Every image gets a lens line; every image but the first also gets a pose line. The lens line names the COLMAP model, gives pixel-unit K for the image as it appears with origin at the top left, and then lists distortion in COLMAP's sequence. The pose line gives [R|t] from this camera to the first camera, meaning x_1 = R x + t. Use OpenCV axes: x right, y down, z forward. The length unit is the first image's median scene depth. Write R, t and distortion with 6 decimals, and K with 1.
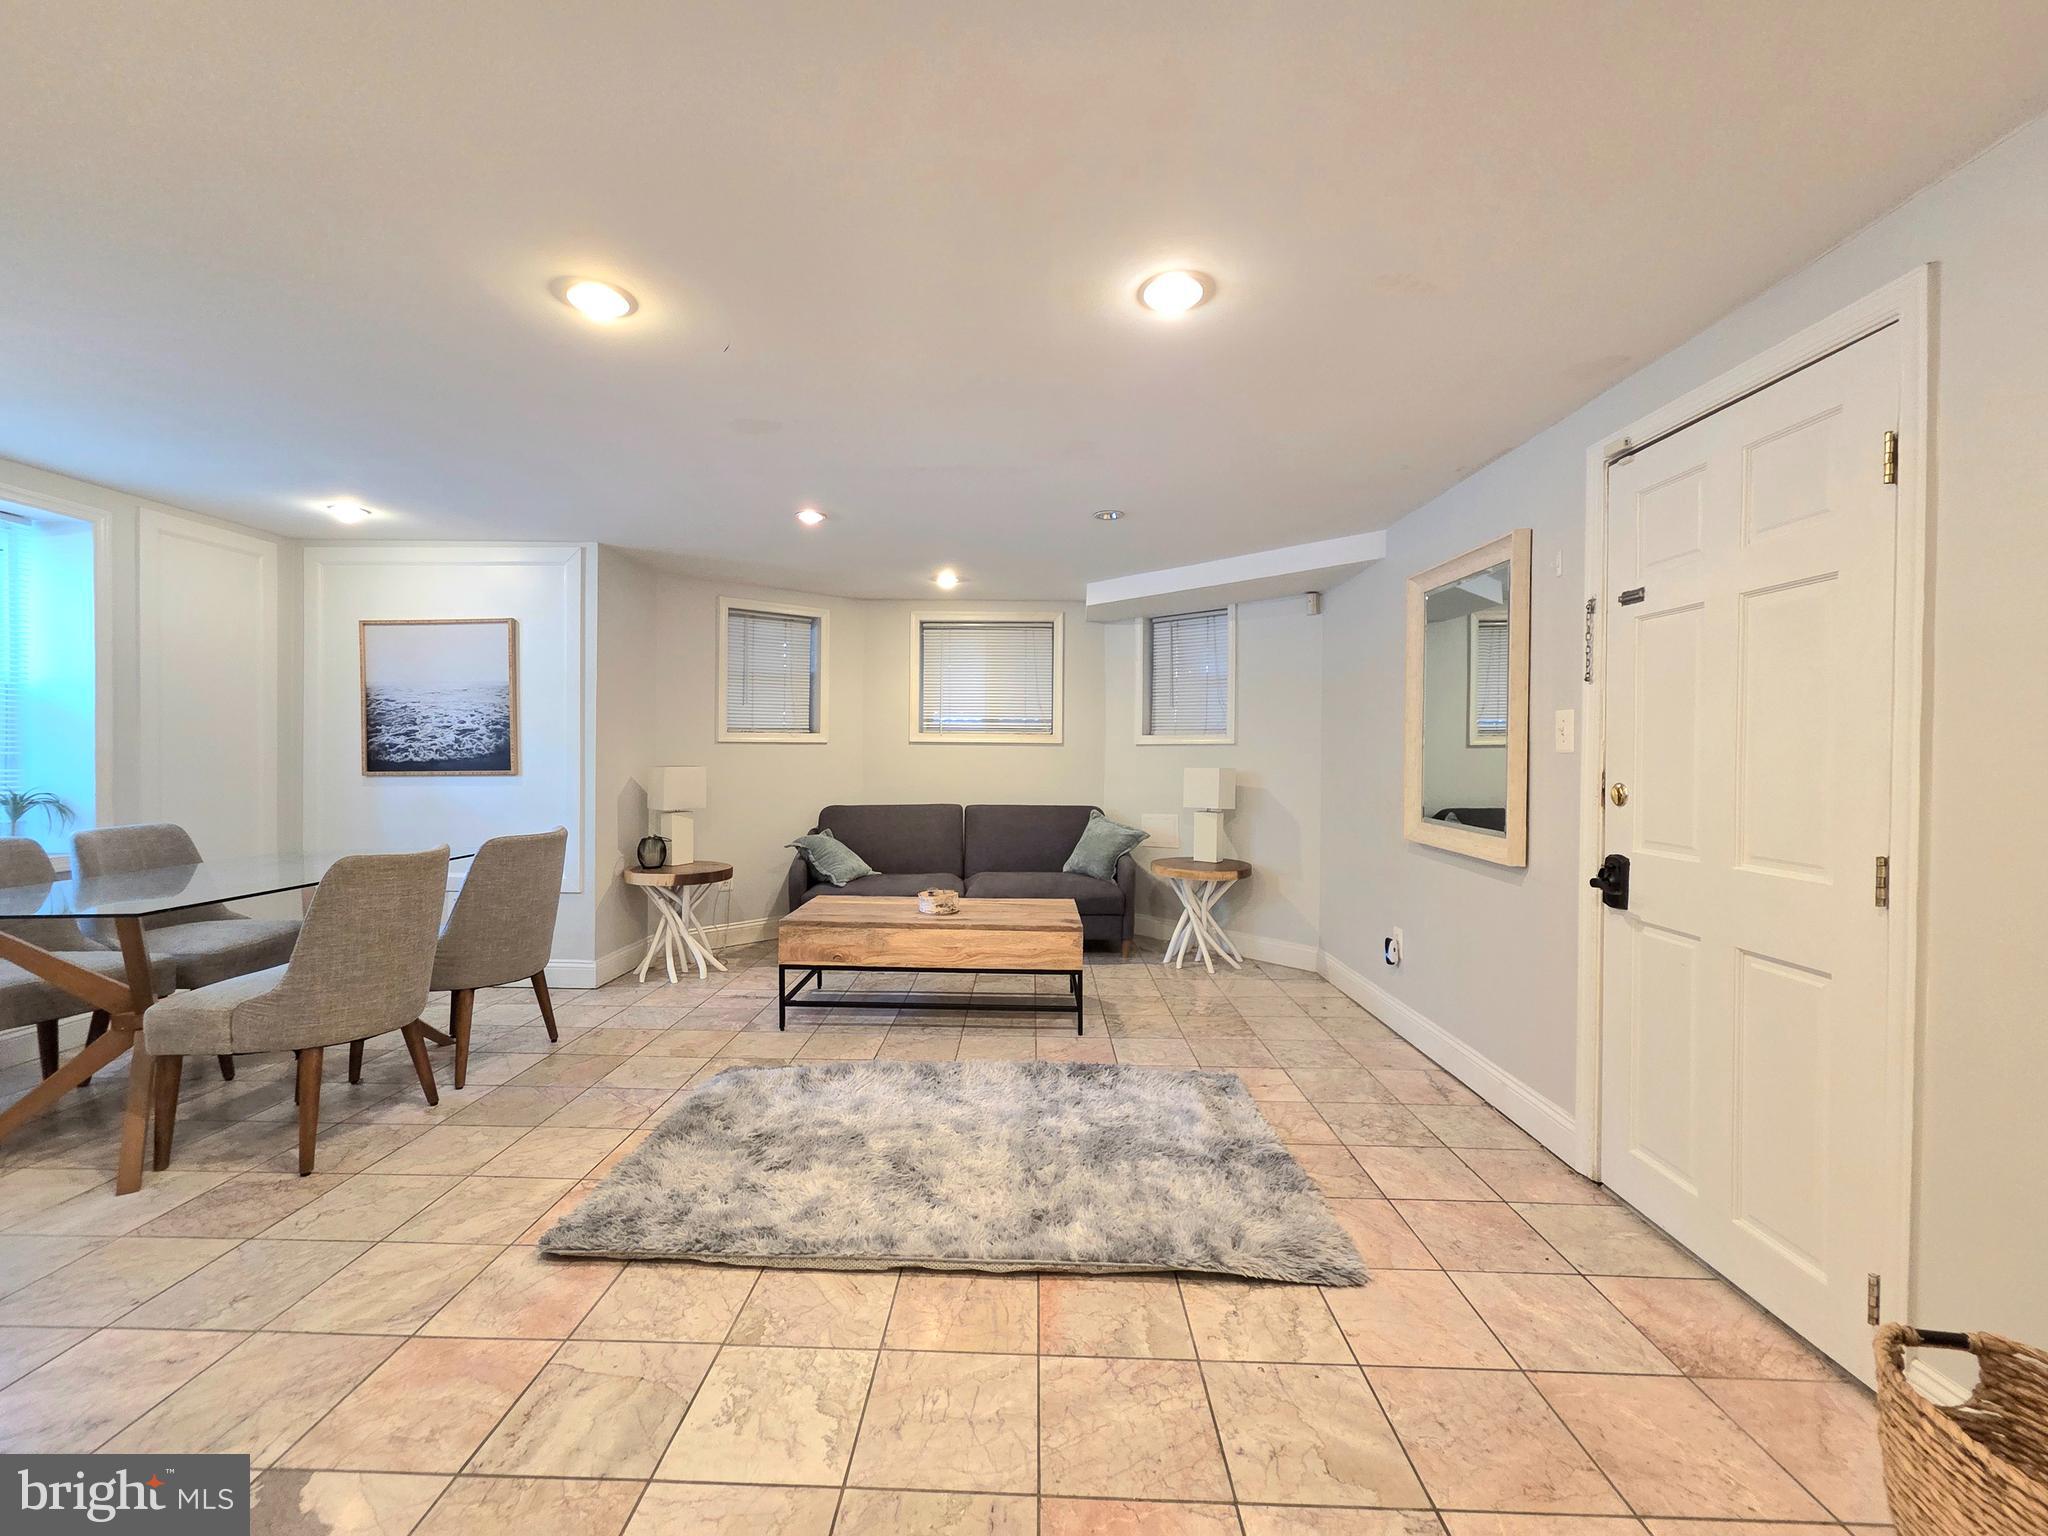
lens RADIAL K [[836.3, 0, 1013.5], [0, 836.3, 755.3], [0, 0, 1]] dist [0.005780, -0.001341]
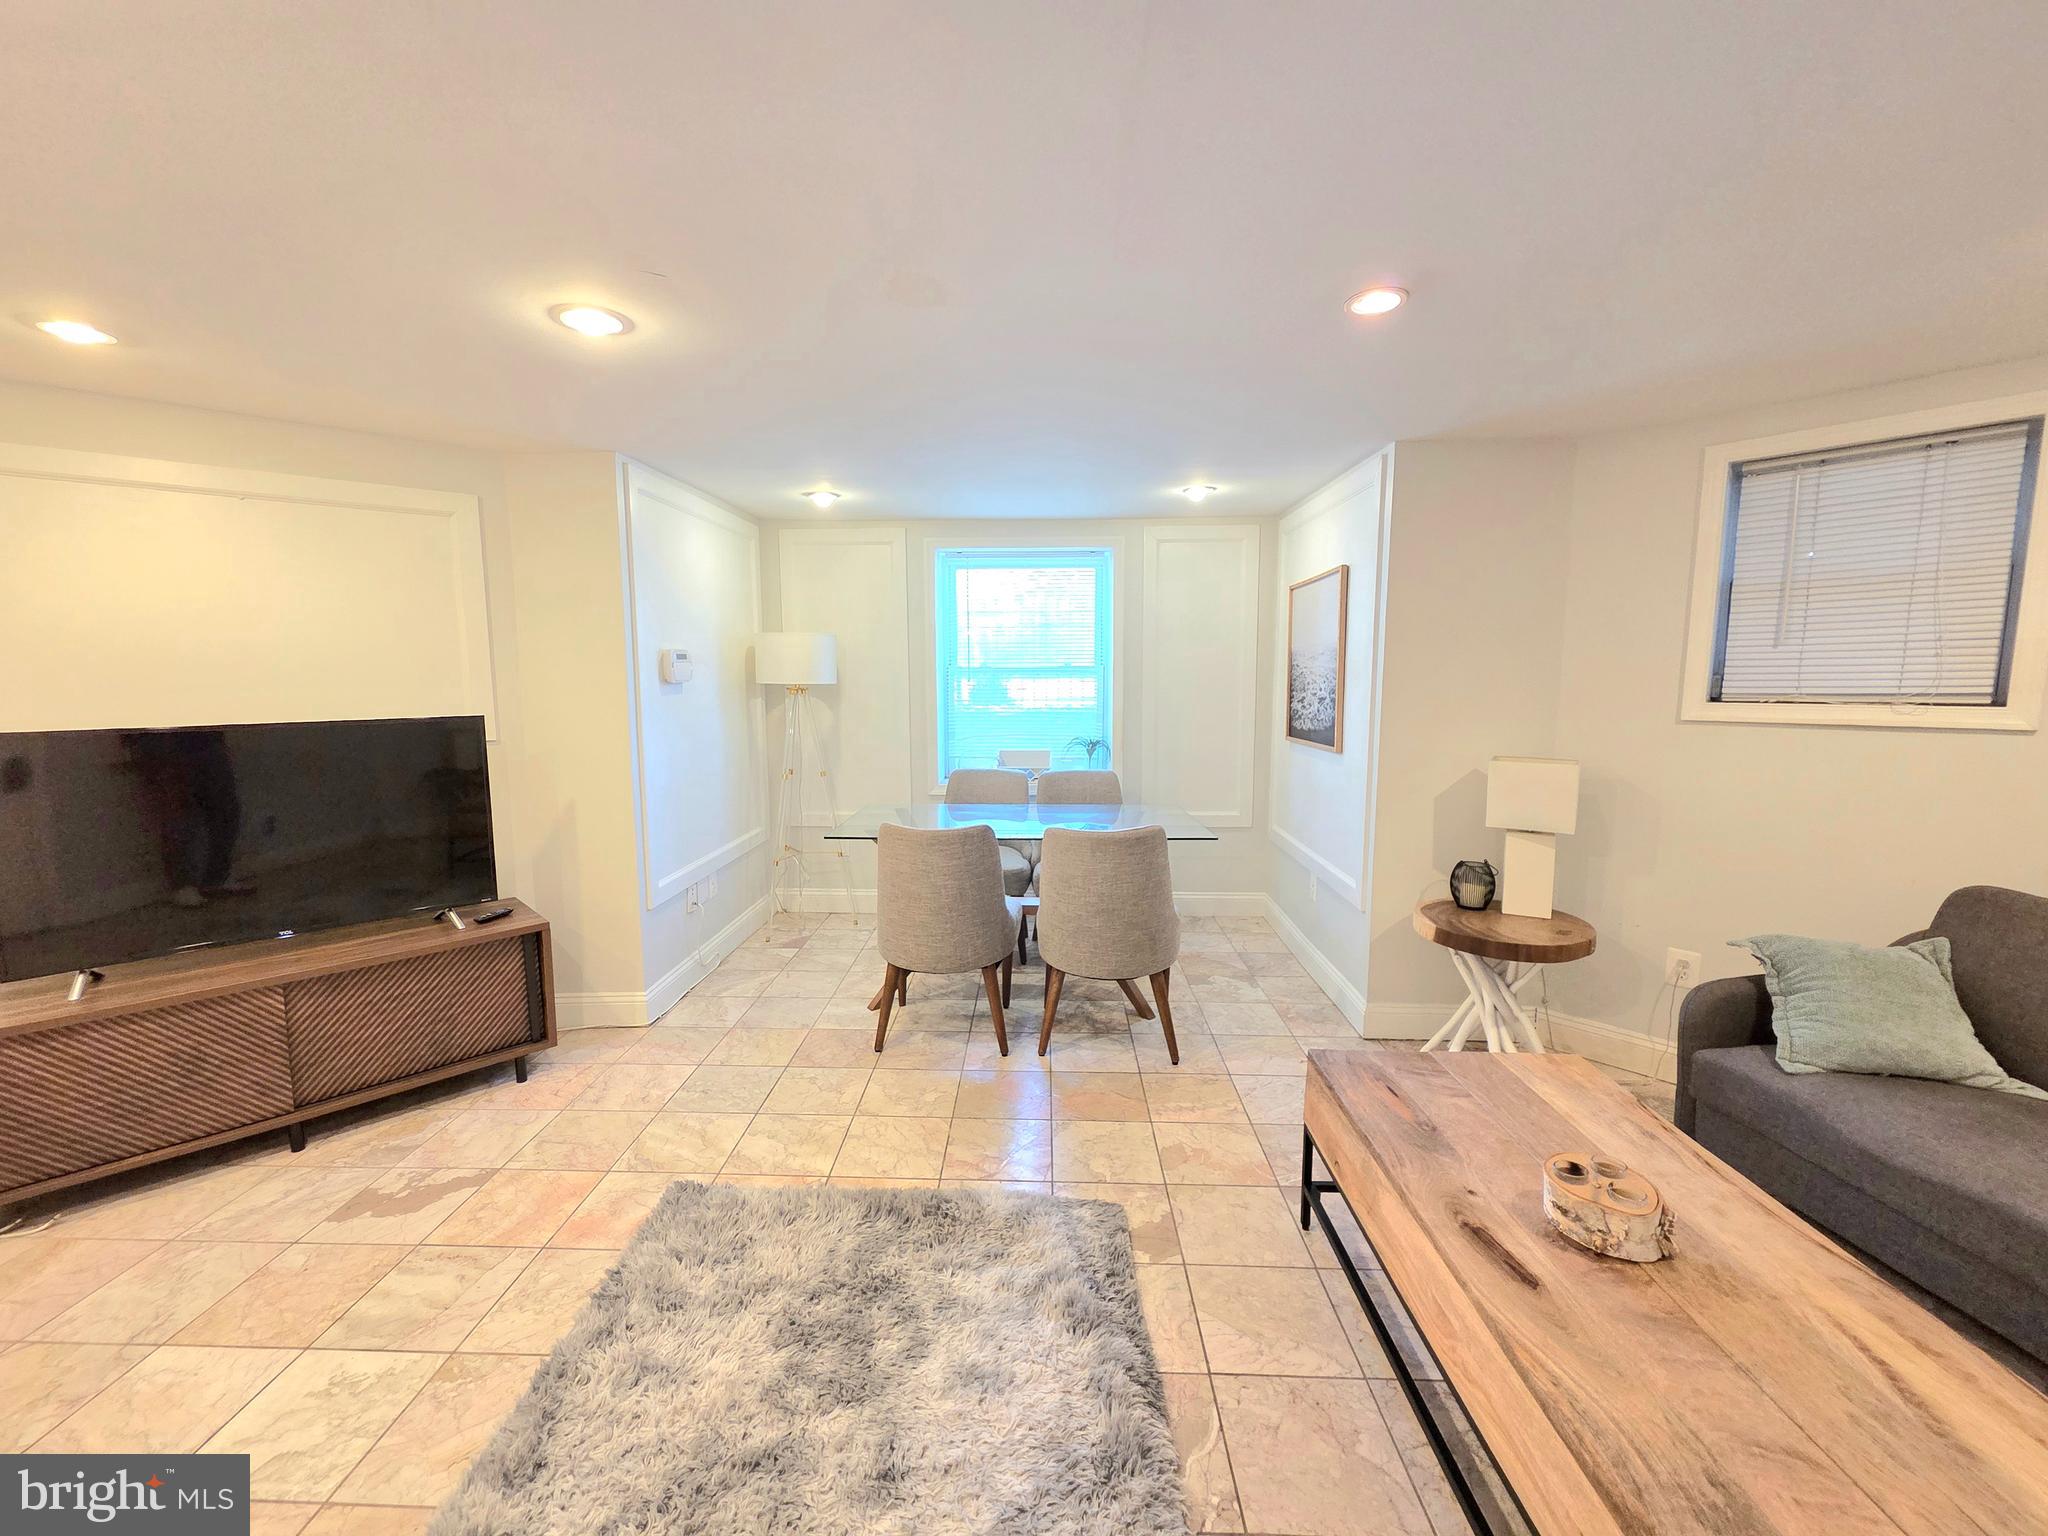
lens RADIAL K [[836.3, 0, 1012.4], [0, 836.3, 758.2], [0, 0, 1]] dist [0.005780, -0.001341]
pose [[-0.008363, 0.101978, -0.994751, 0.245512], [0.000683, 0.994787, 0.101976, -0.058134], [0.999965, 0.000174, -0.008389, 0.678113]]
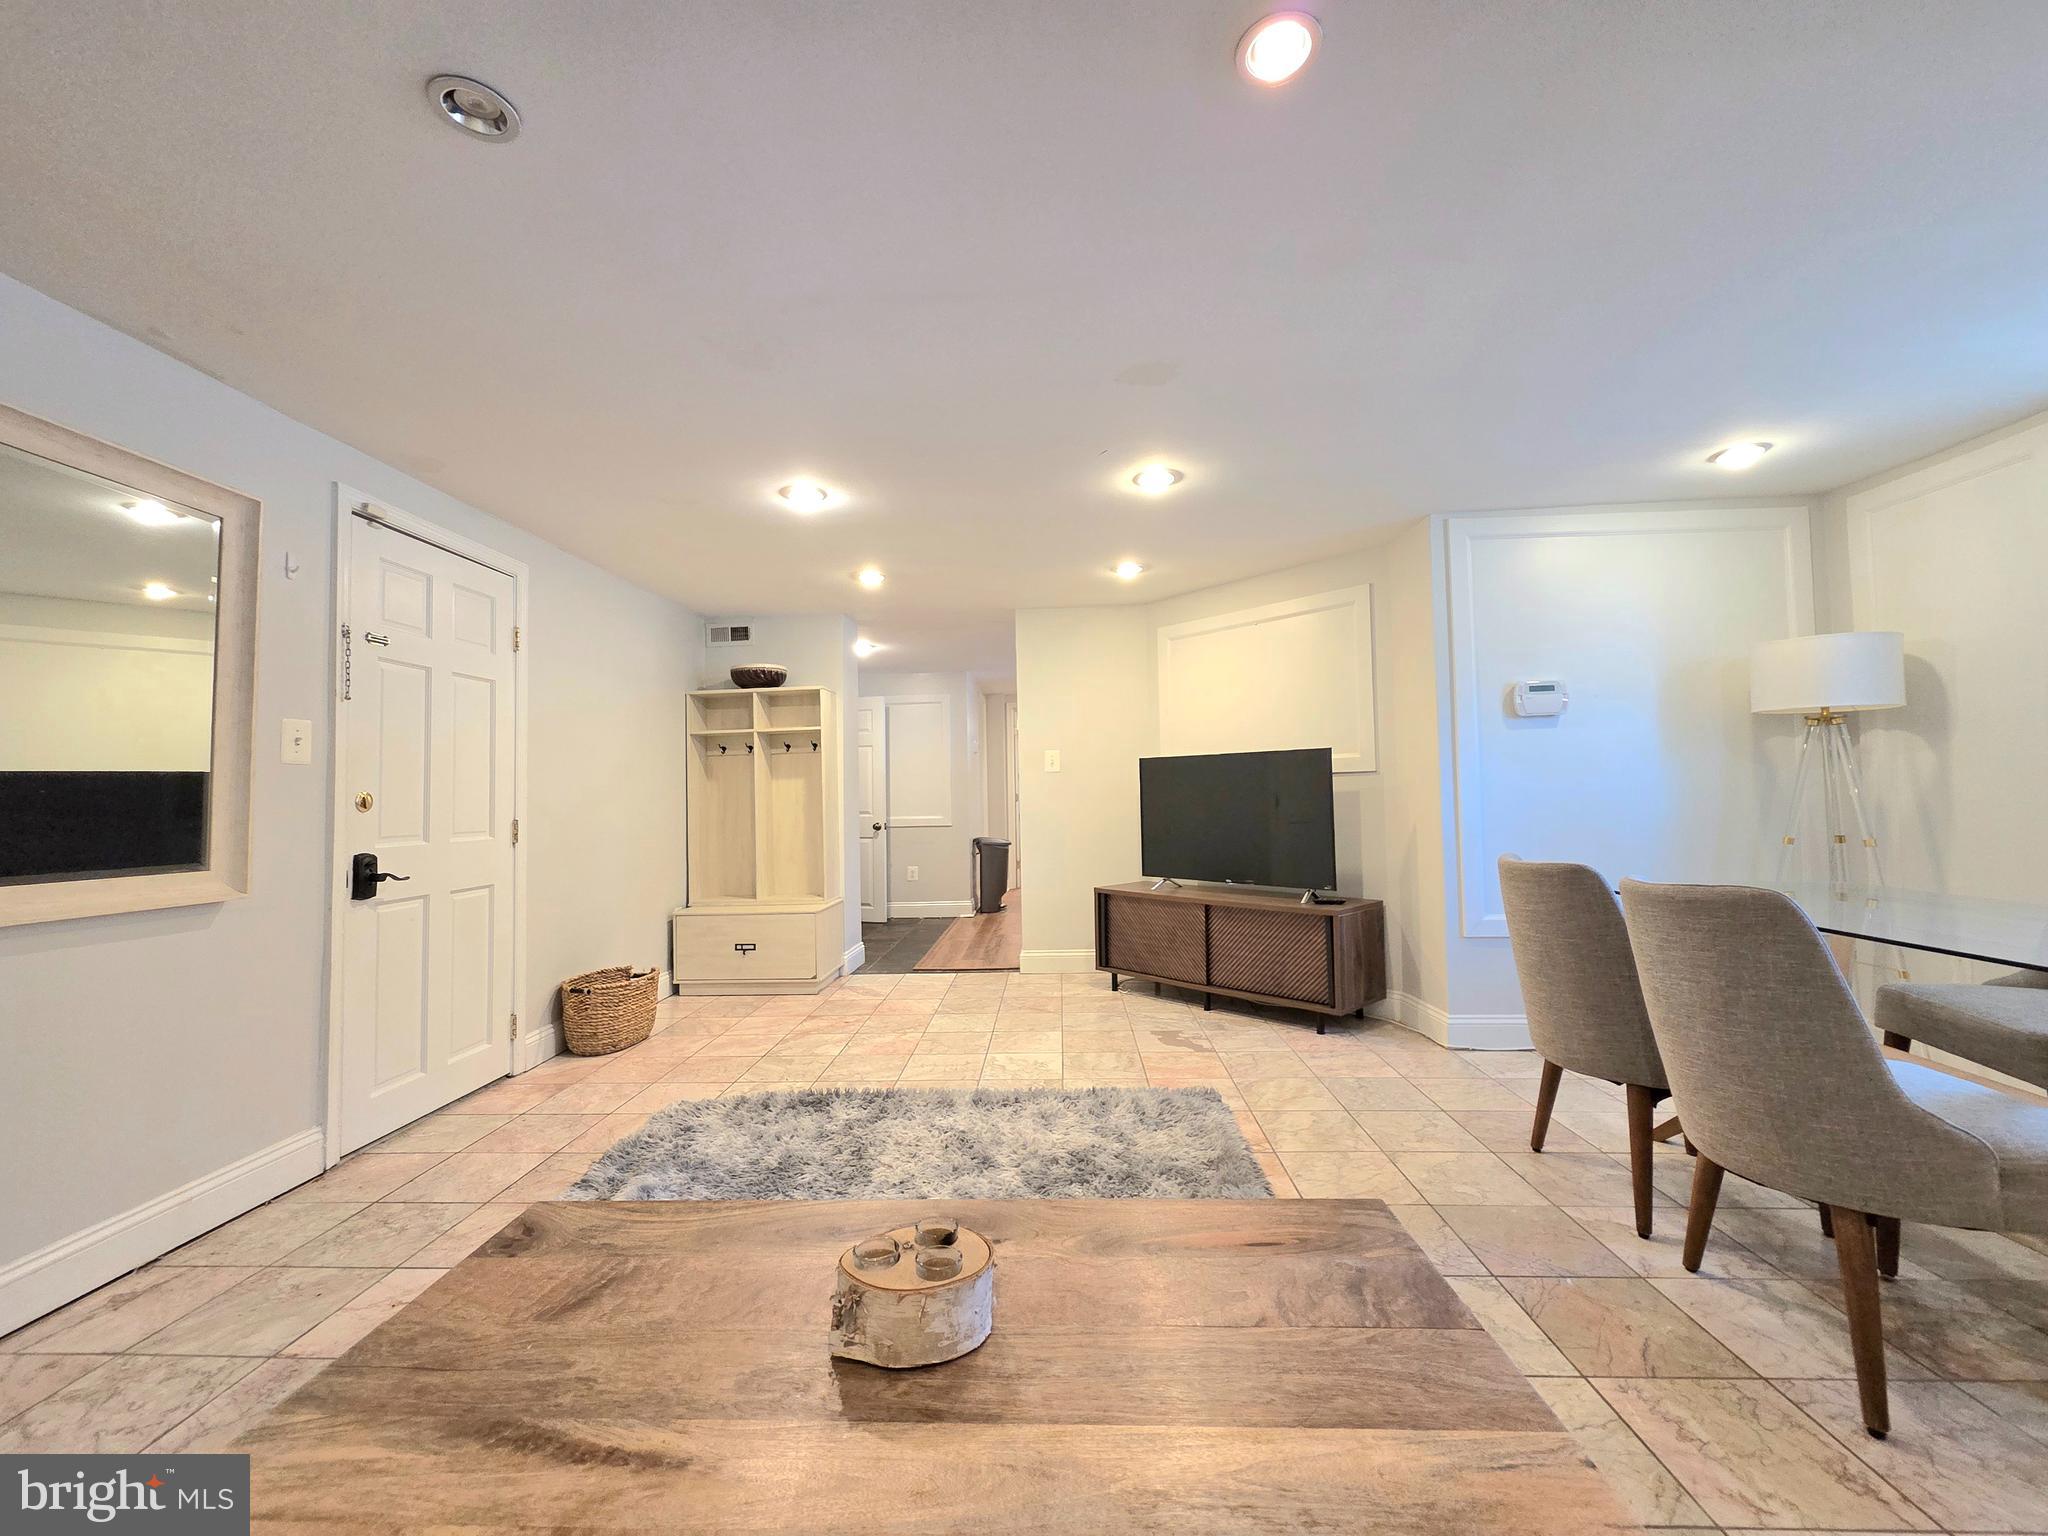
lens RADIAL K [[836.3, 0, 1022.4], [0, 836.3, 760.7], [0, 0, 1]] dist [0.005780, -0.001341]
pose [[-0.999837, 0.008692, 0.015856, -0.115843], [0.008093, 0.999267, -0.037427, 0.021906], [-0.016170, -0.037292, -0.999174, 1.155401]]
